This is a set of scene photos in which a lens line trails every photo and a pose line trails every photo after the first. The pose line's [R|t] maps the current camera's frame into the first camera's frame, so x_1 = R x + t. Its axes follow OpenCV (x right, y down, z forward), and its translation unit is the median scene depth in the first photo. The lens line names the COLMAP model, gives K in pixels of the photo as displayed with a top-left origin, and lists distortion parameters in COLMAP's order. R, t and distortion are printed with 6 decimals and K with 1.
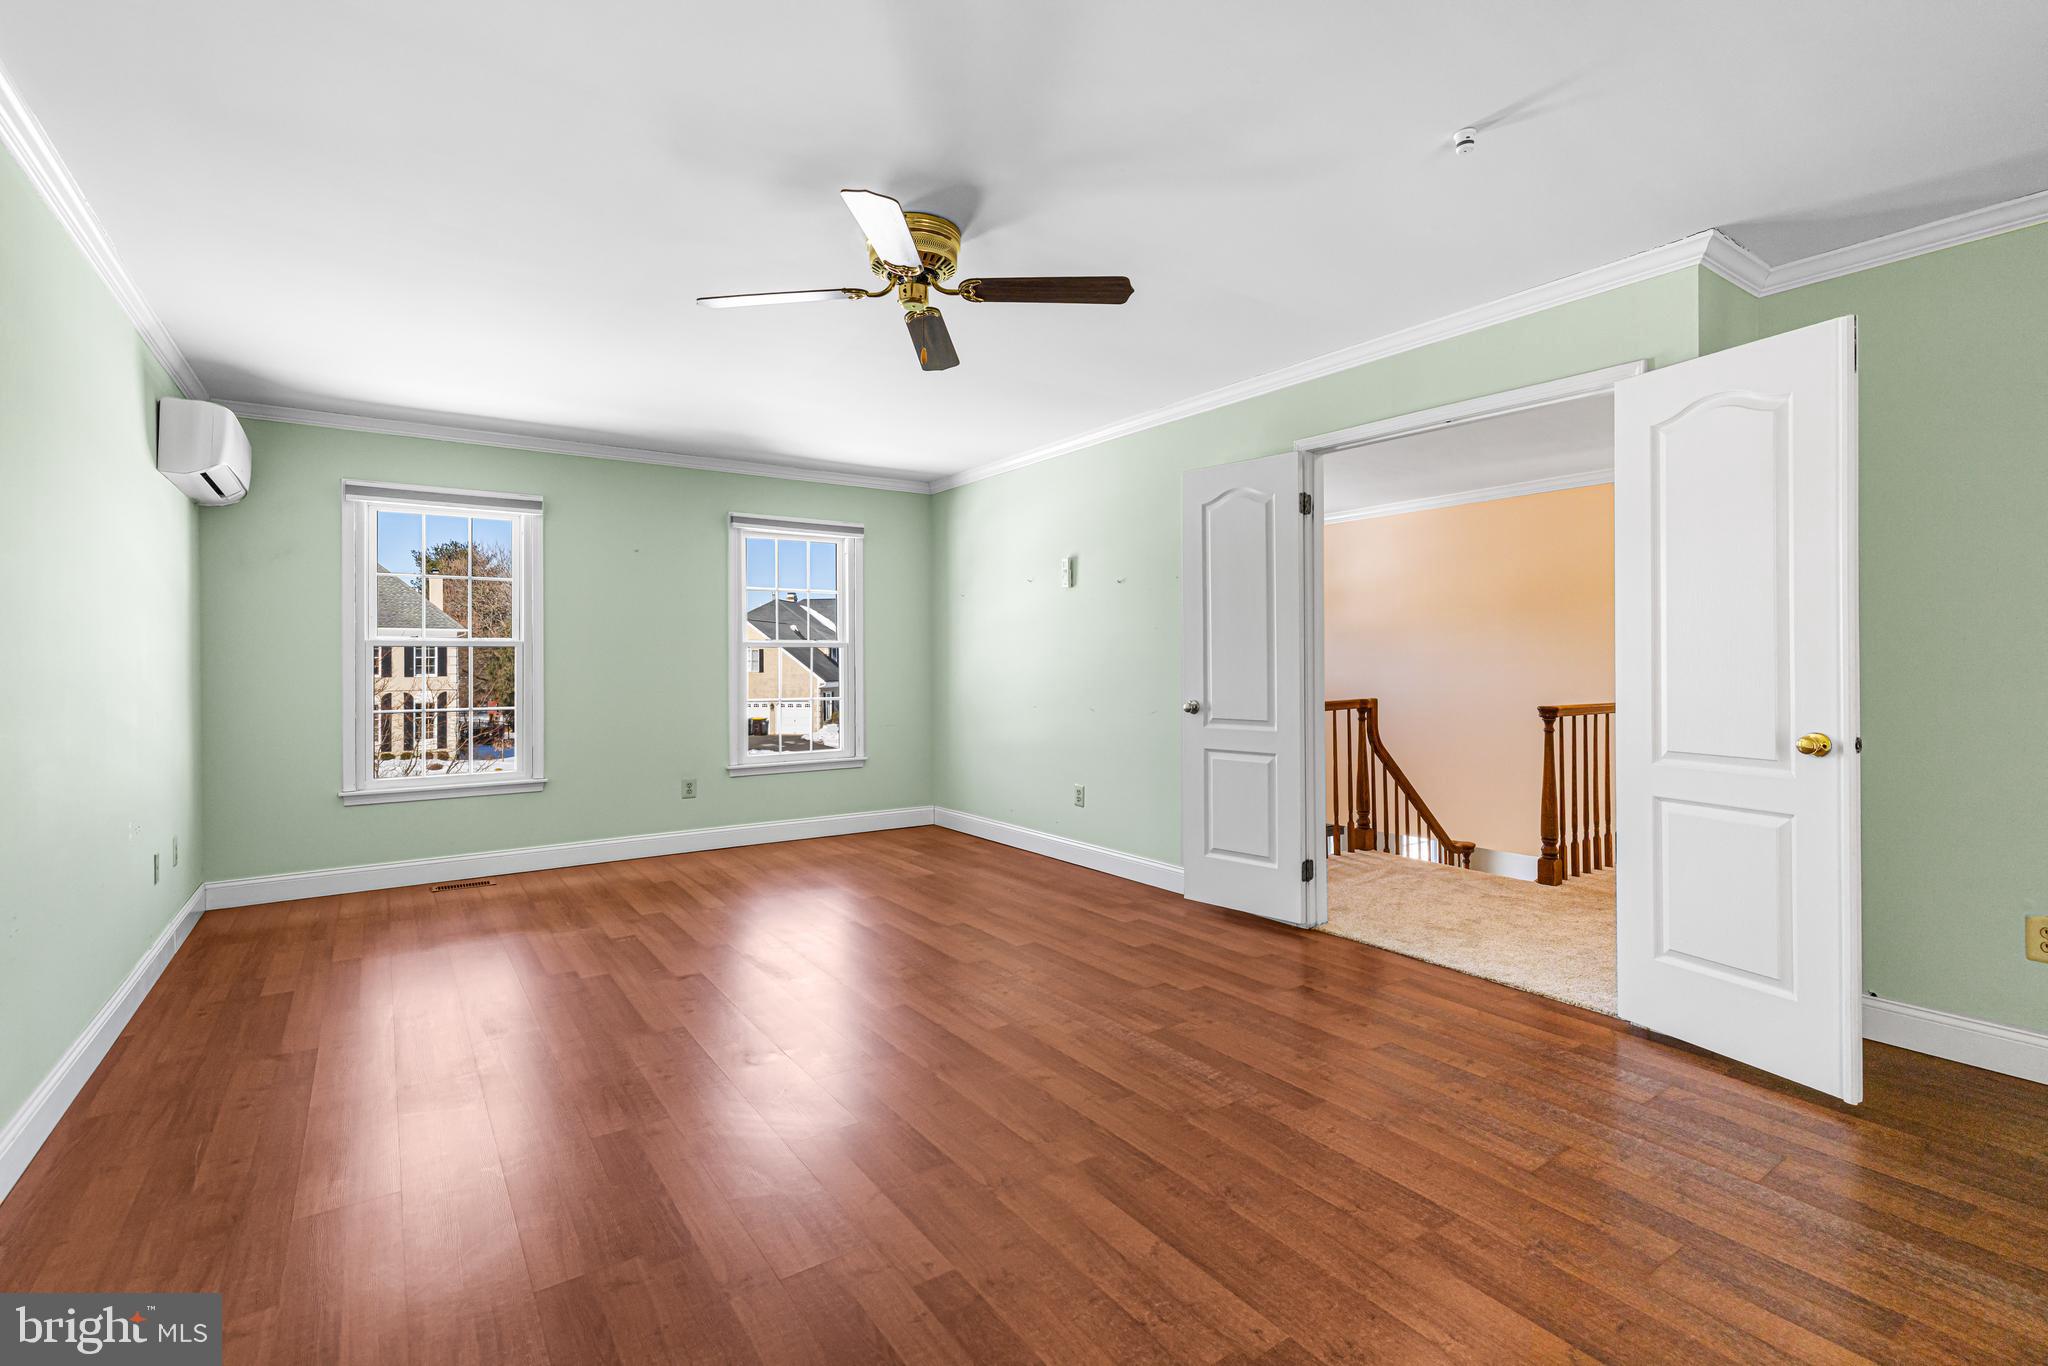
lens RADIAL K [[927.6, 0, 1031.2], [0, 927.6, 664.3], [0, 0, 1]] dist [0.004375, -0.000895]
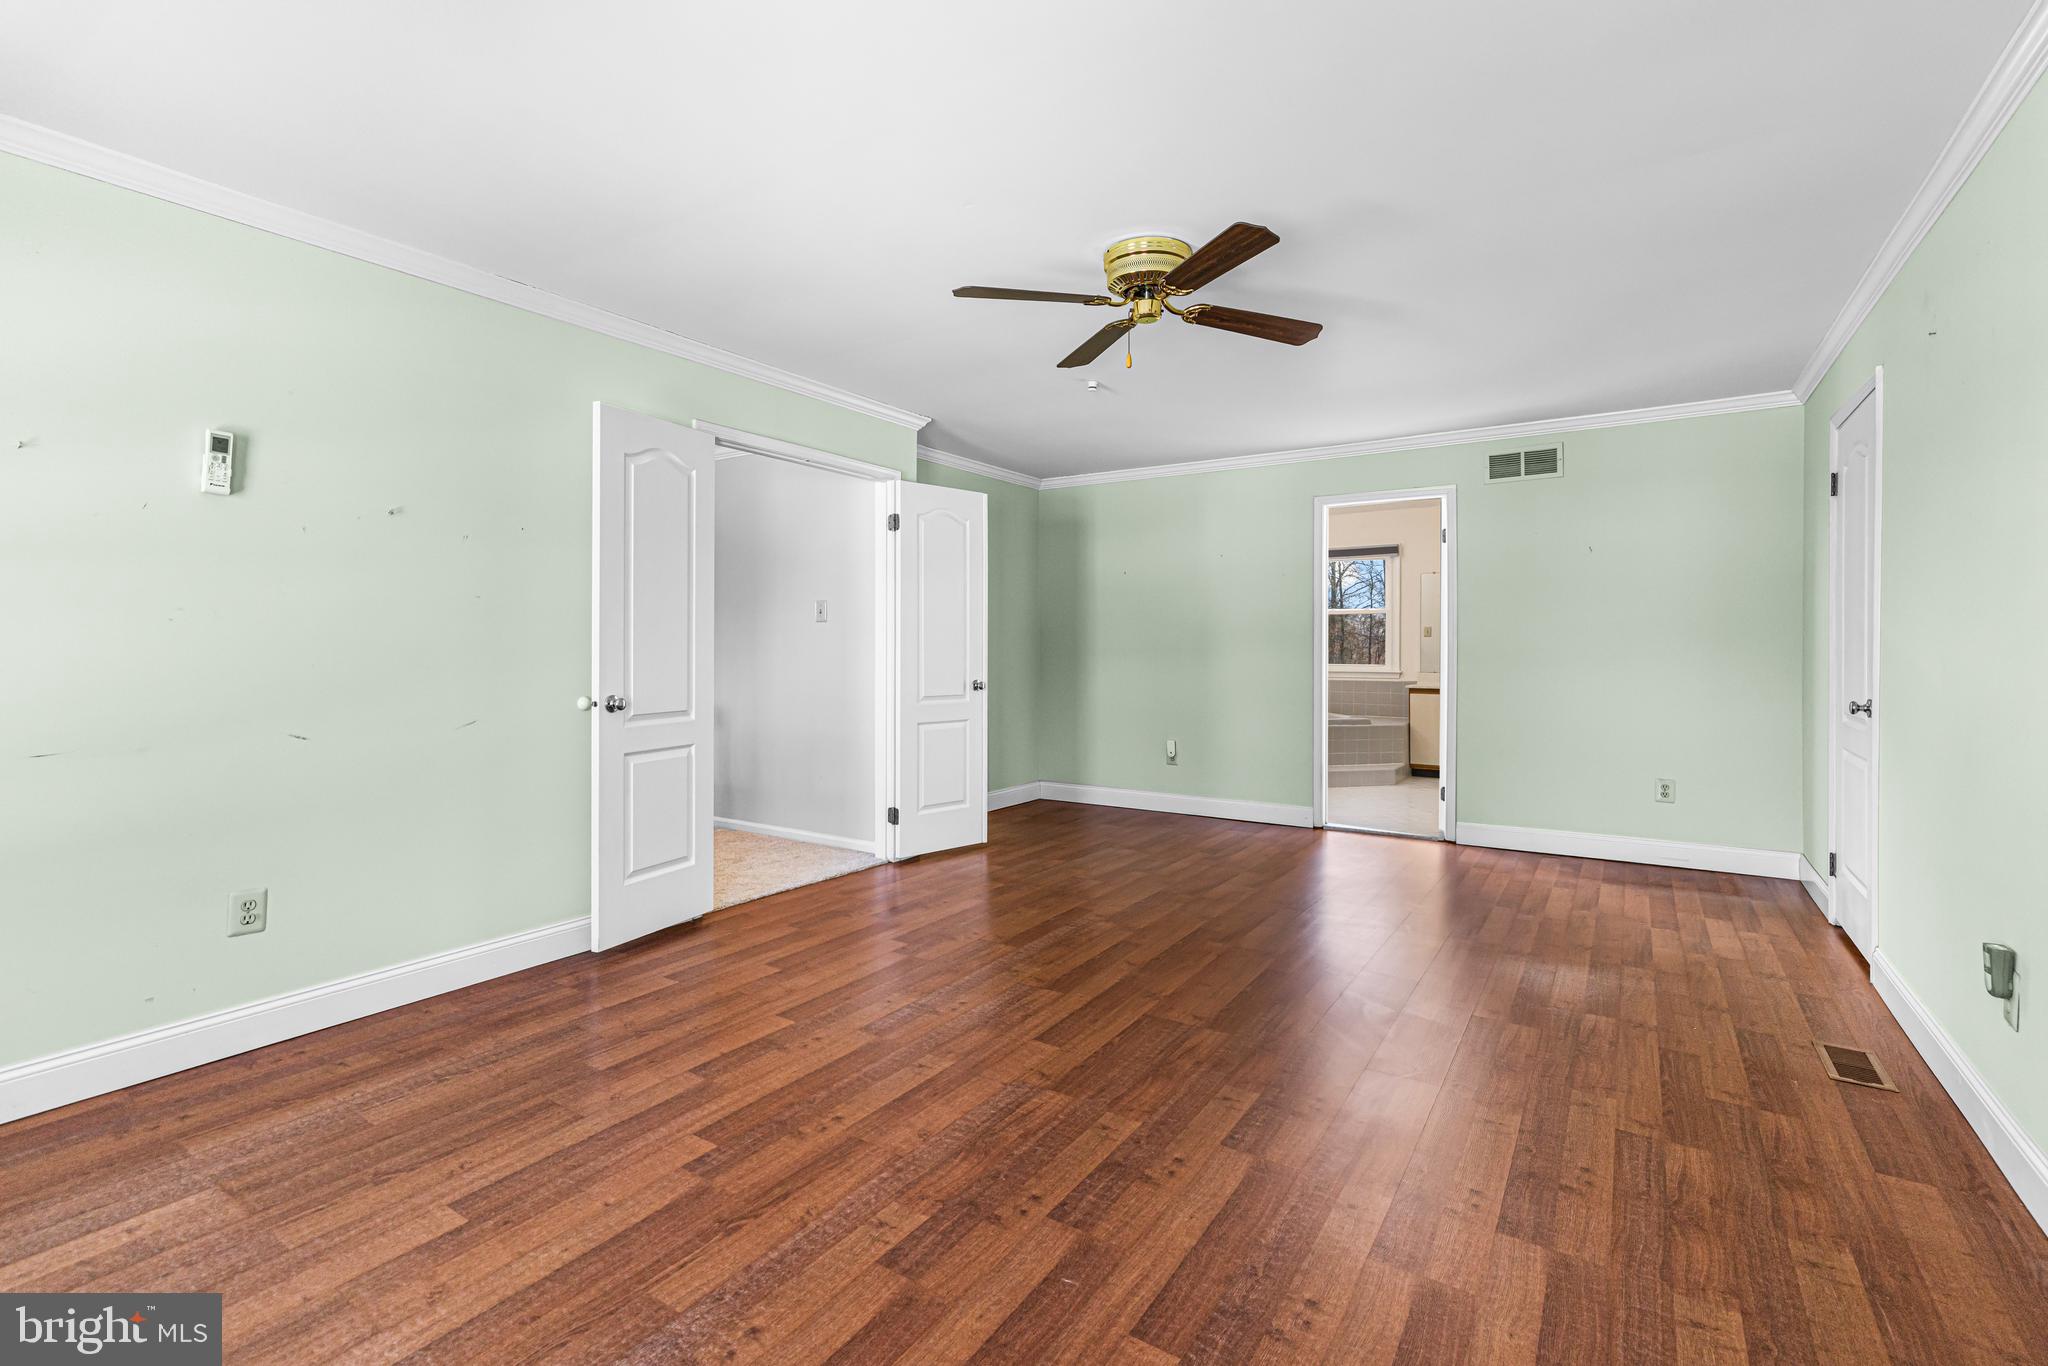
lens RADIAL K [[927.6, 0, 984.7], [0, 927.6, 657.3], [0, 0, 1]] dist [0.004375, -0.000895]
pose [[-0.339607, -0.009364, 0.940521, -0.780540], [0.003475, 0.999931, 0.011211, -0.002069], [-0.940561, 0.007075, -0.339551, 1.113402]]
